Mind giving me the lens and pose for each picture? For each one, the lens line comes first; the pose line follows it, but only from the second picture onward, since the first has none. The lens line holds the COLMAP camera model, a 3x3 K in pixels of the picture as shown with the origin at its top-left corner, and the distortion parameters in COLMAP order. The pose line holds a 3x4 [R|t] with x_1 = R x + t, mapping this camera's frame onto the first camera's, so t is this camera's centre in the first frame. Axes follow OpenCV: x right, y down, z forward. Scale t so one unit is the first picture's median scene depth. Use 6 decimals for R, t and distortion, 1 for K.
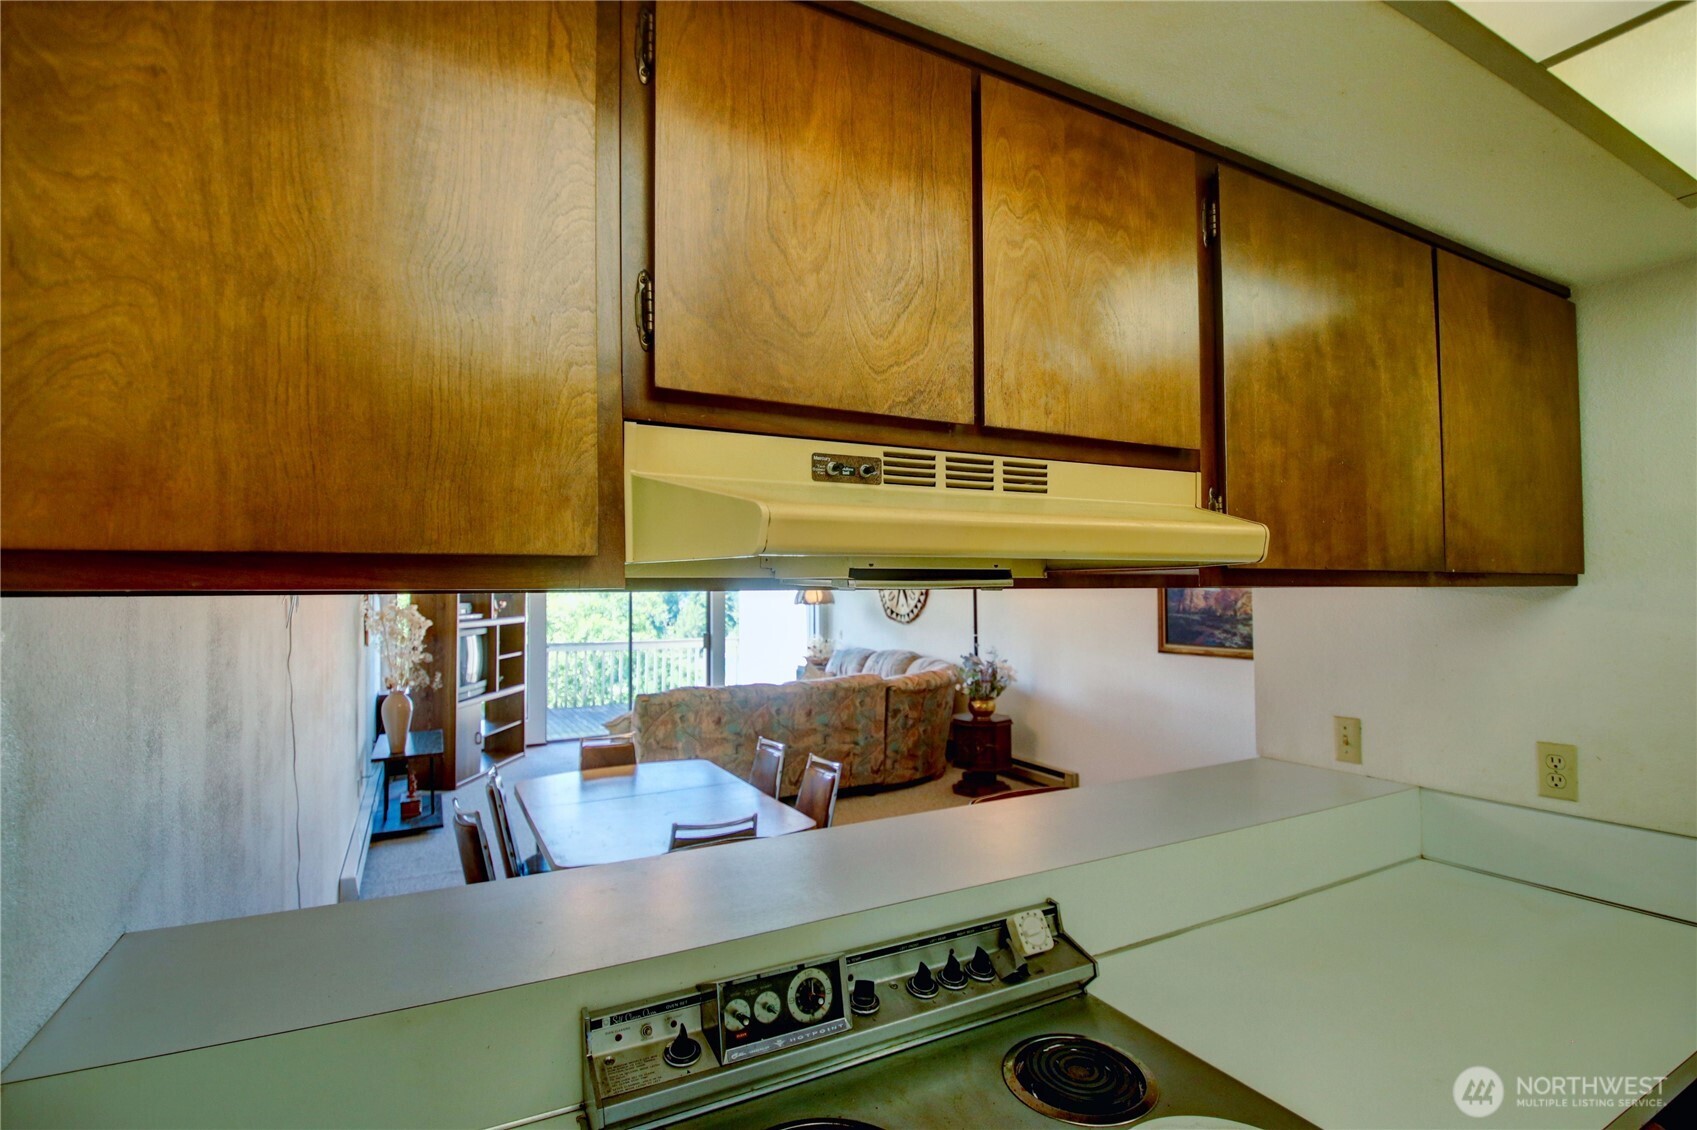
lens RADIAL K [[787.8, 0, 849.7], [0, 787.8, 571.8], [0, 0, 1]] dist [0.019315, -0.030735]
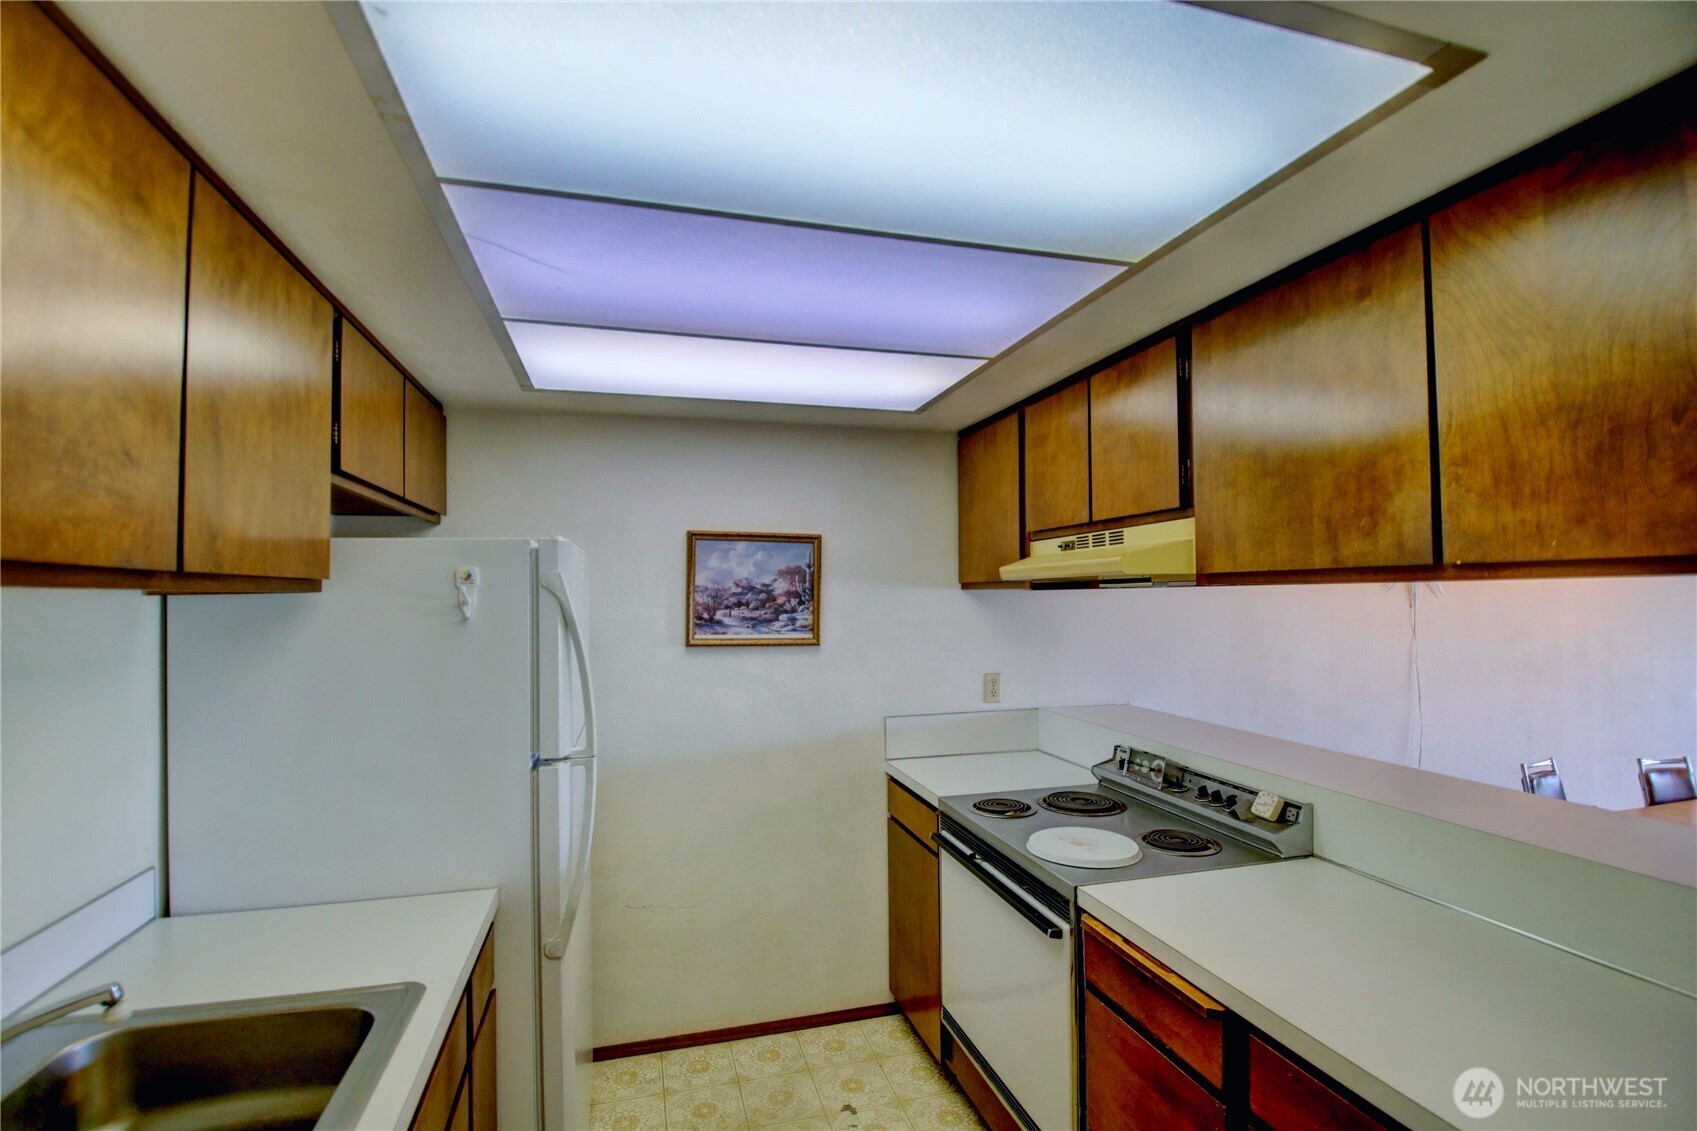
lens RADIAL K [[787.8, 0, 849.7], [0, 787.8, 572.3], [0, 0, 1]] dist [0.019315, -0.030735]
pose [[-0.216951, -0.018746, -0.976003, 0.518410], [0.037270, 0.998928, -0.027471, 0.002534], [0.975471, -0.042335, -0.216020, 0.148128]]
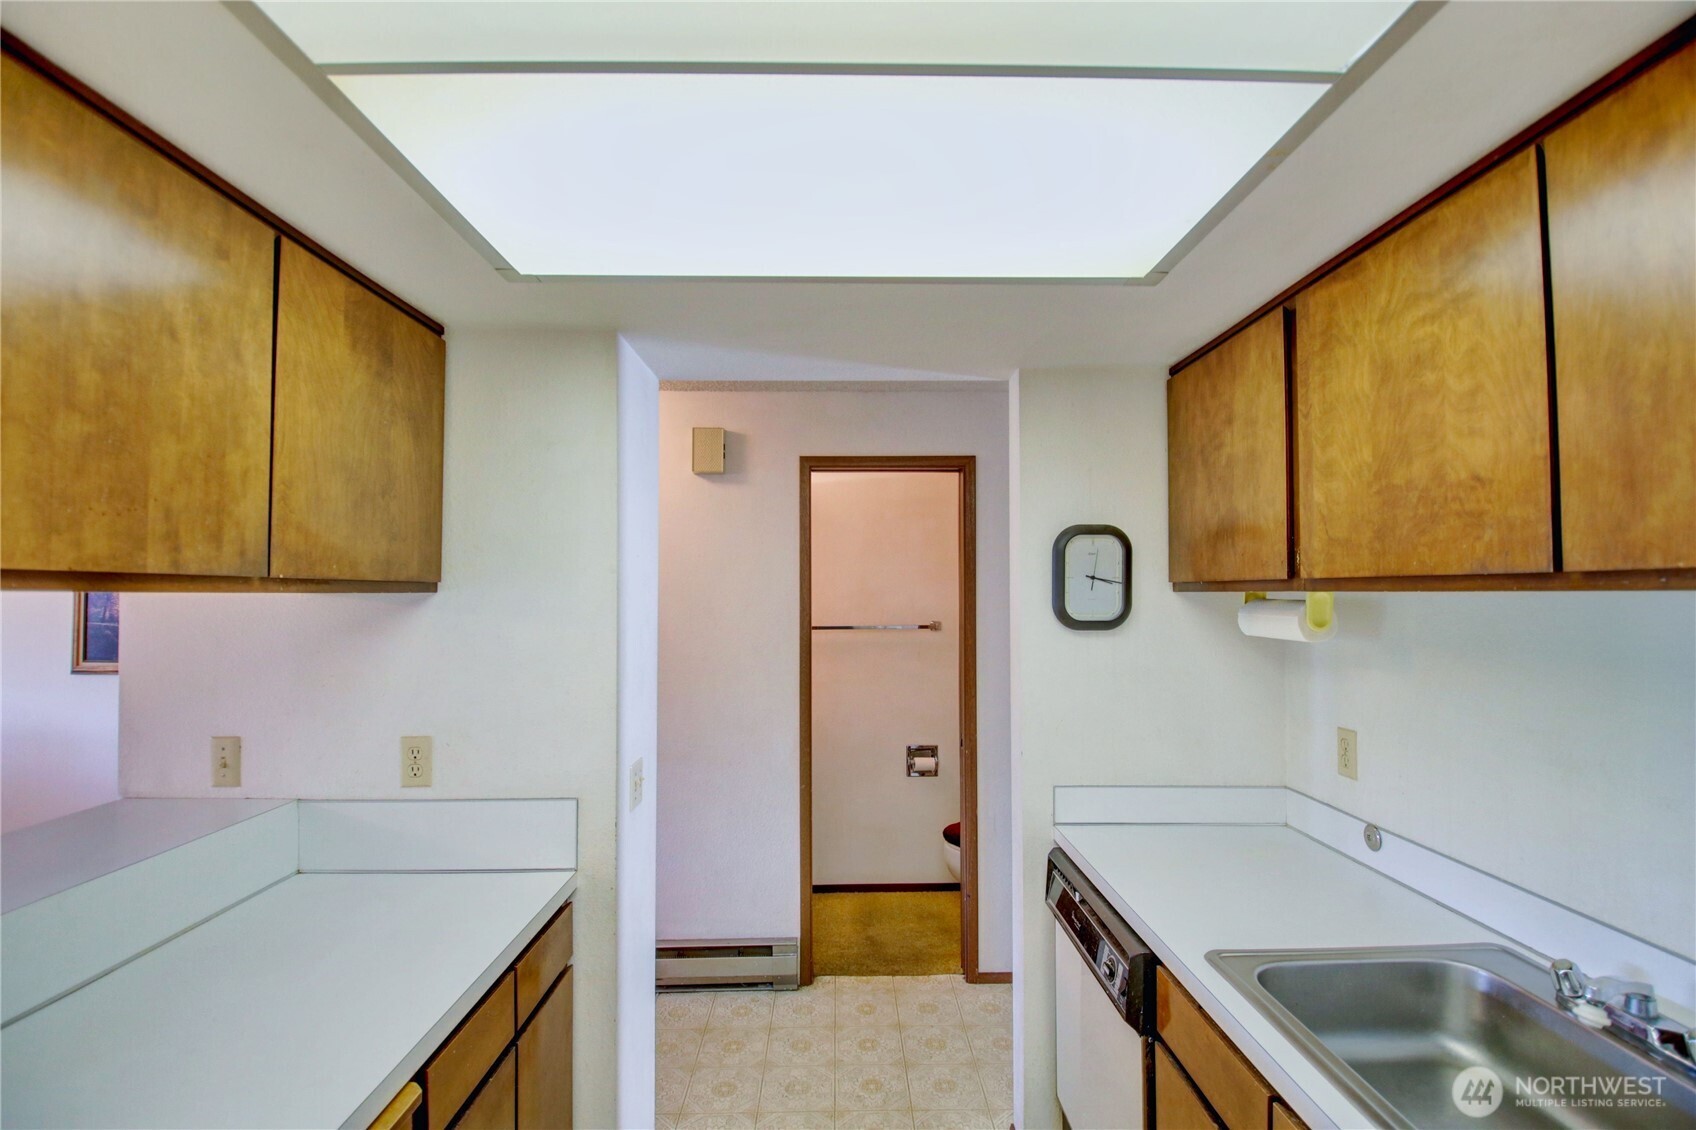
lens RADIAL K [[787.3, 0, 849.2], [0, 787.3, 571.7], [0, 0, 1]] dist [0.019315, -0.030735]
pose [[0.457547, 0.029612, 0.888692, 0.066202], [-0.027042, 0.999446, -0.019380, -0.001985], [-0.888774, -0.015165, 0.458095, -0.014405]]
